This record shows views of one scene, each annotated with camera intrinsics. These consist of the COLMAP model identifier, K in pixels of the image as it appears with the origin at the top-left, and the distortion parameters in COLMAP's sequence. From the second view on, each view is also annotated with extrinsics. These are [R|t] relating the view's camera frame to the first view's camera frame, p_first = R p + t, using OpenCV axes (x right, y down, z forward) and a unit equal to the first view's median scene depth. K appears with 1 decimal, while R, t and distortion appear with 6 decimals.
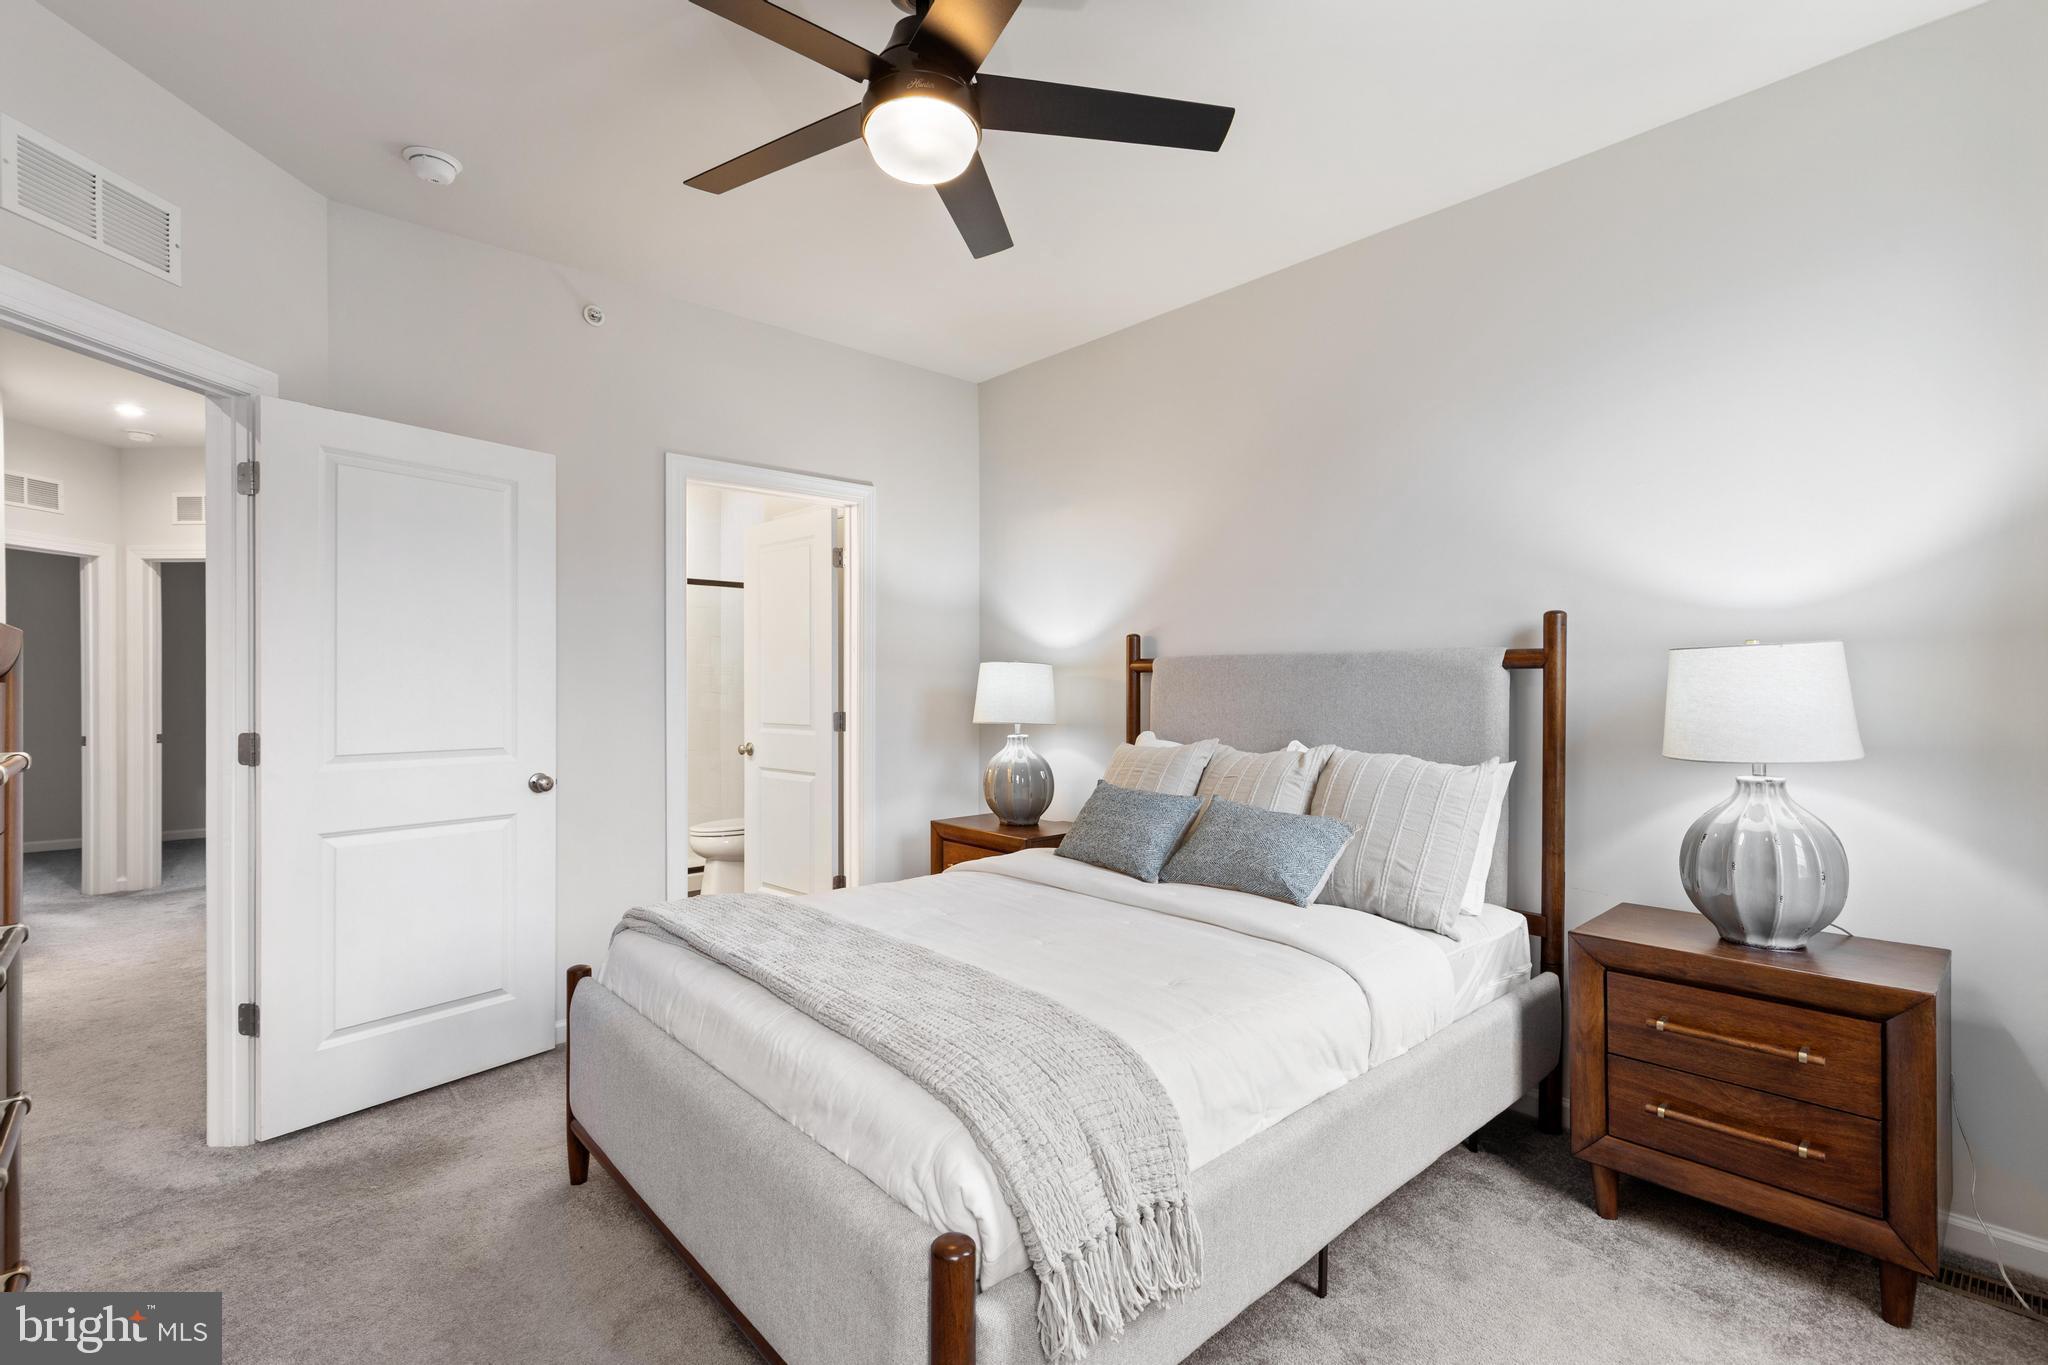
lens RADIAL K [[923.4, 0, 1022.7], [0, 923.4, 686.4], [0, 0, 1]] dist [0.006994, -0.001013]
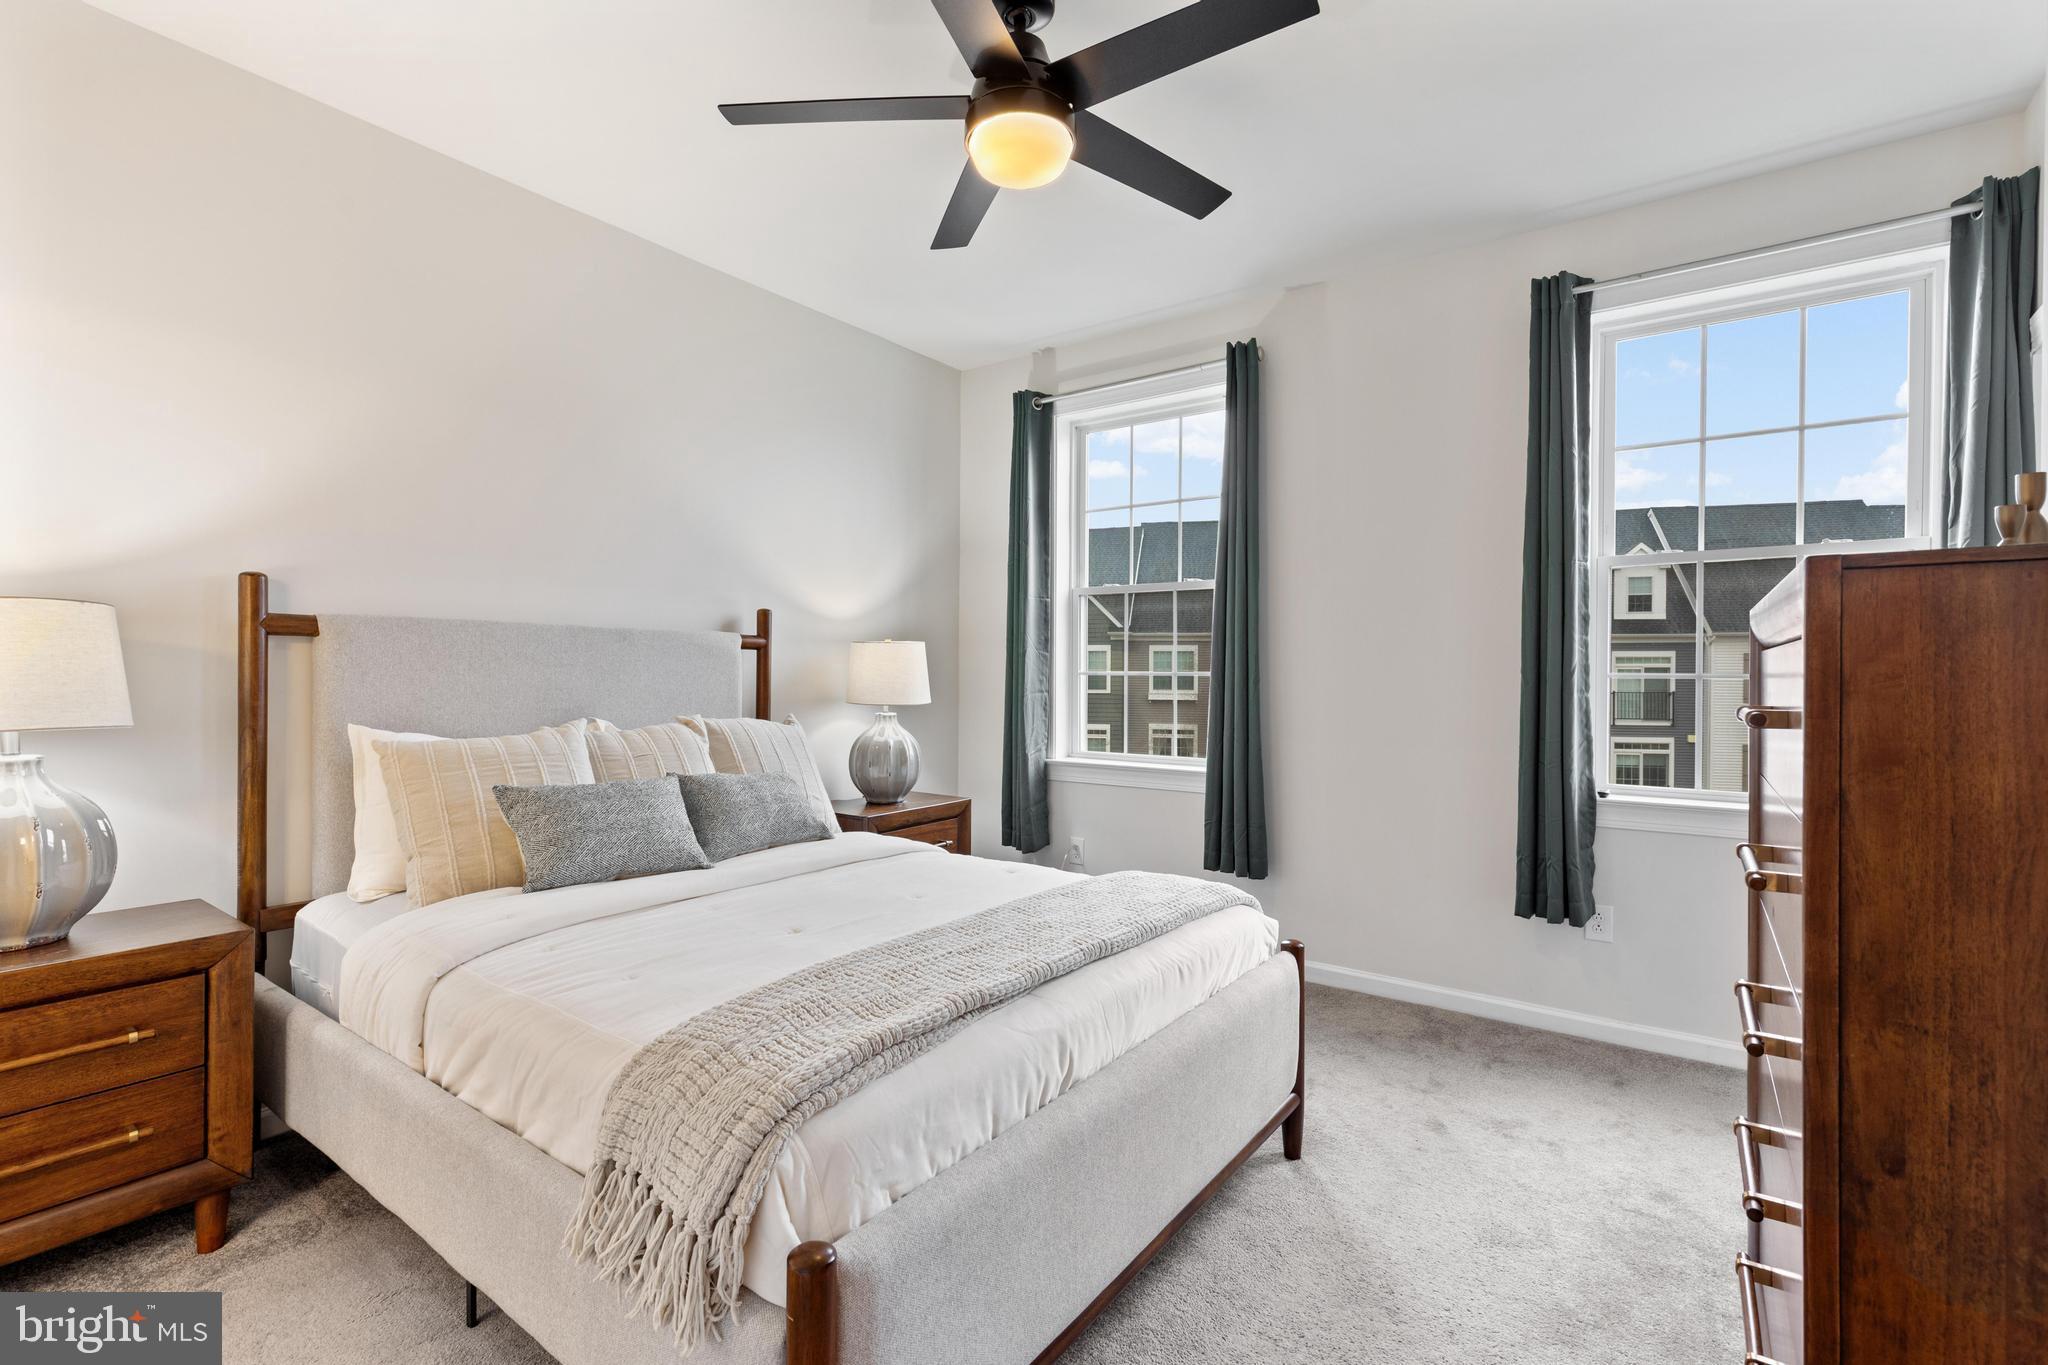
lens RADIAL K [[923.4, 0, 1026.1], [0, 923.4, 672.3], [0, 0, 1]] dist [0.006994, -0.001013]
pose [[-0.219795, -0.010279, 0.975492, -0.606509], [-0.012879, 0.999888, 0.007634, -0.000510], [-0.975461, -0.010886, -0.219903, 0.631884]]
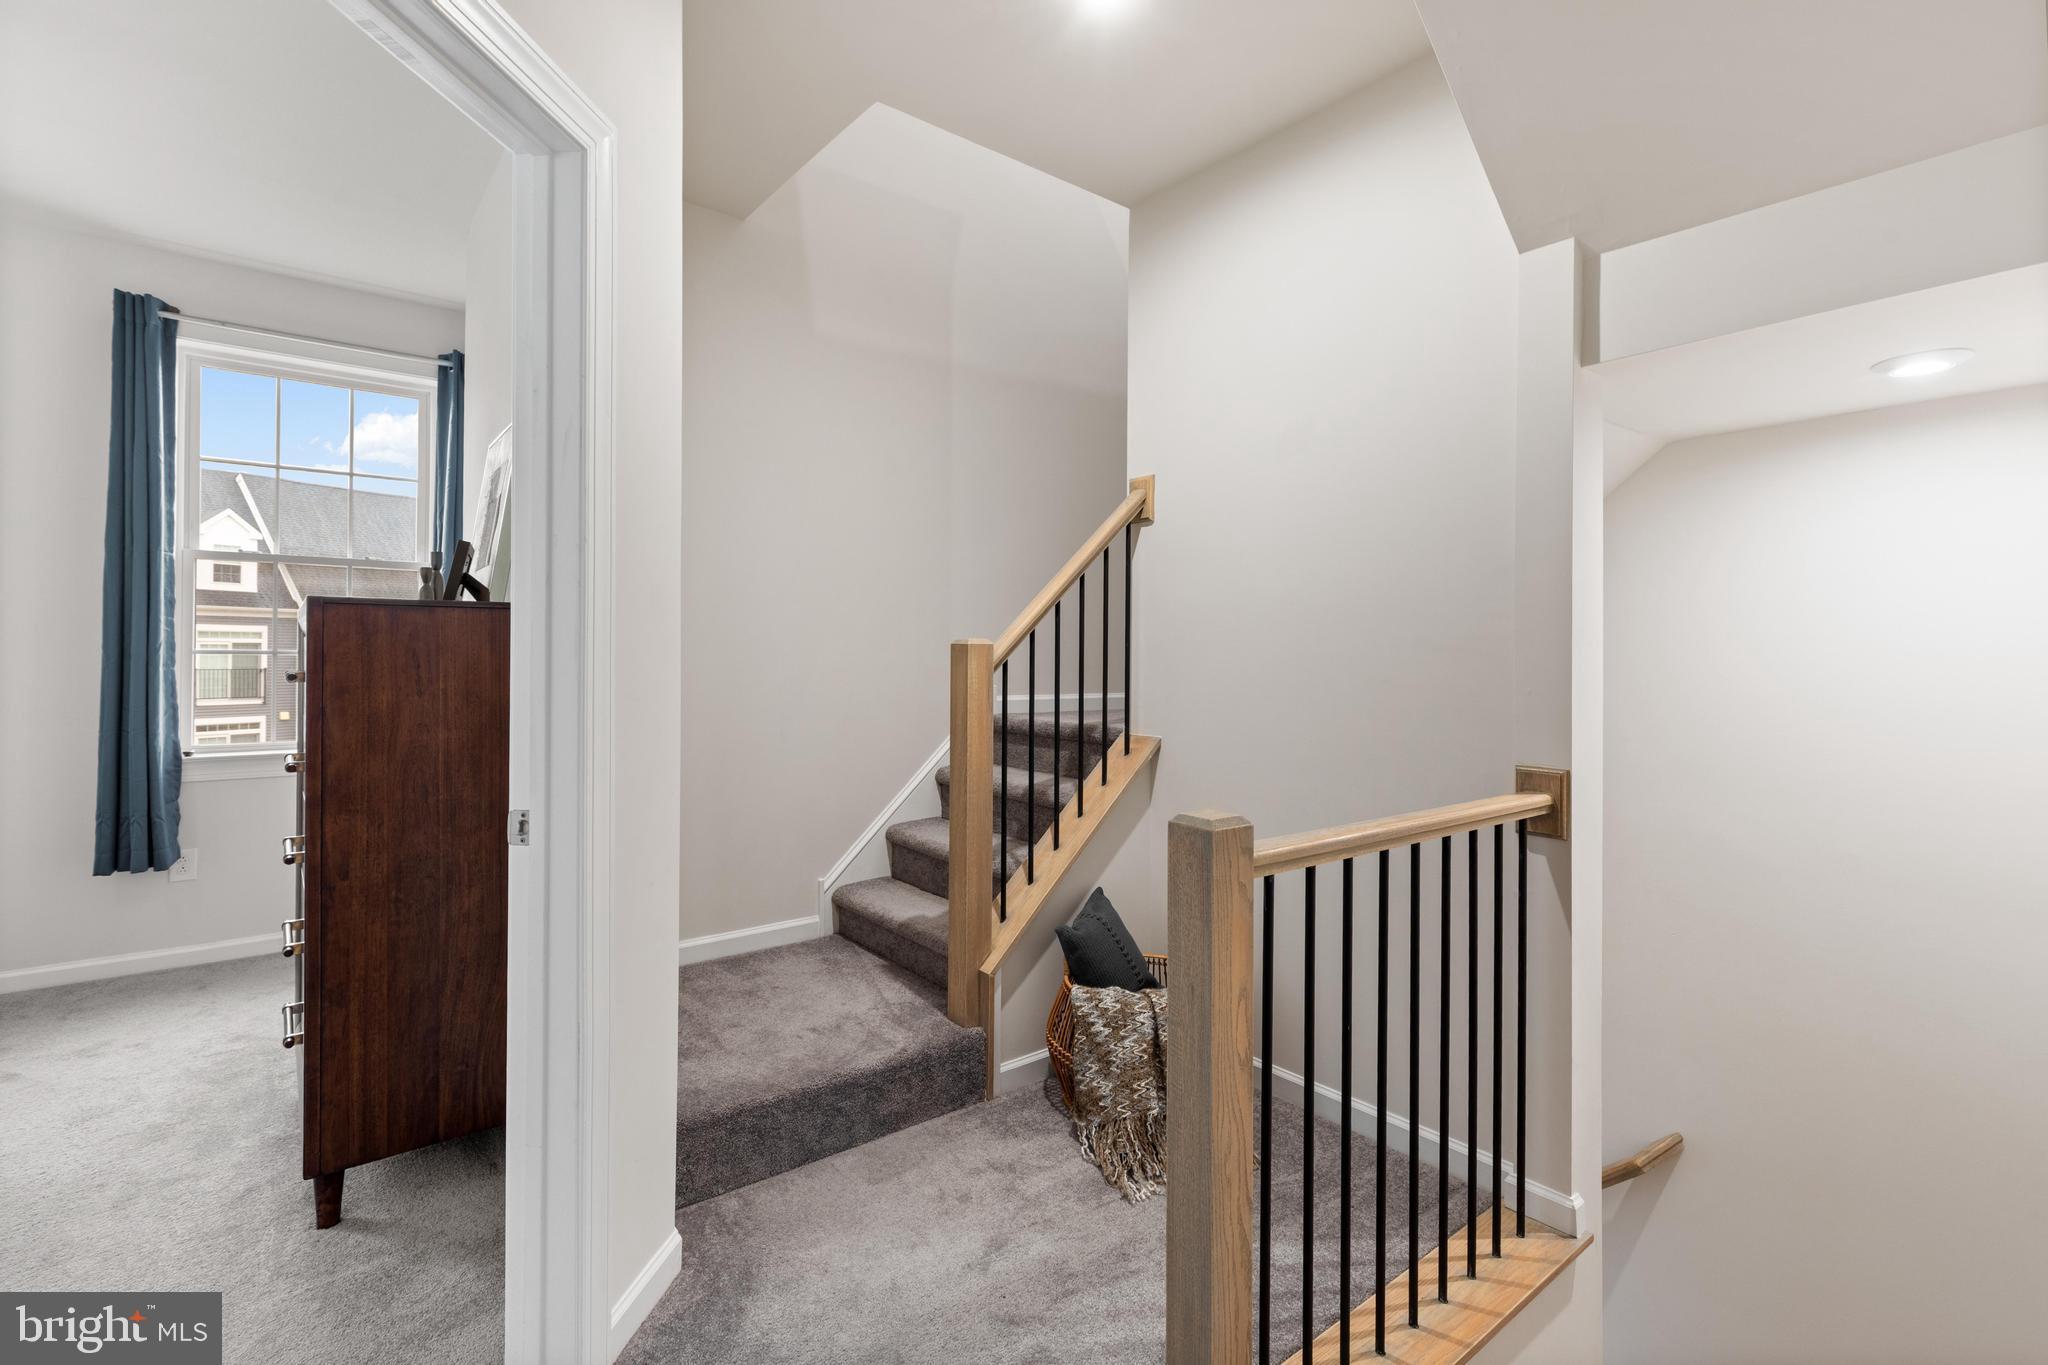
lens RADIAL K [[923.4, 0, 1012.8], [0, 923.4, 657.8], [0, 0, 1]] dist [0.006994, -0.001013]
pose [[-0.997979, -0.017889, 0.060975, -0.956419], [-0.018241, 0.999820, -0.005230, -0.003199], [-0.060870, -0.006331, -0.998126, 0.990134]]
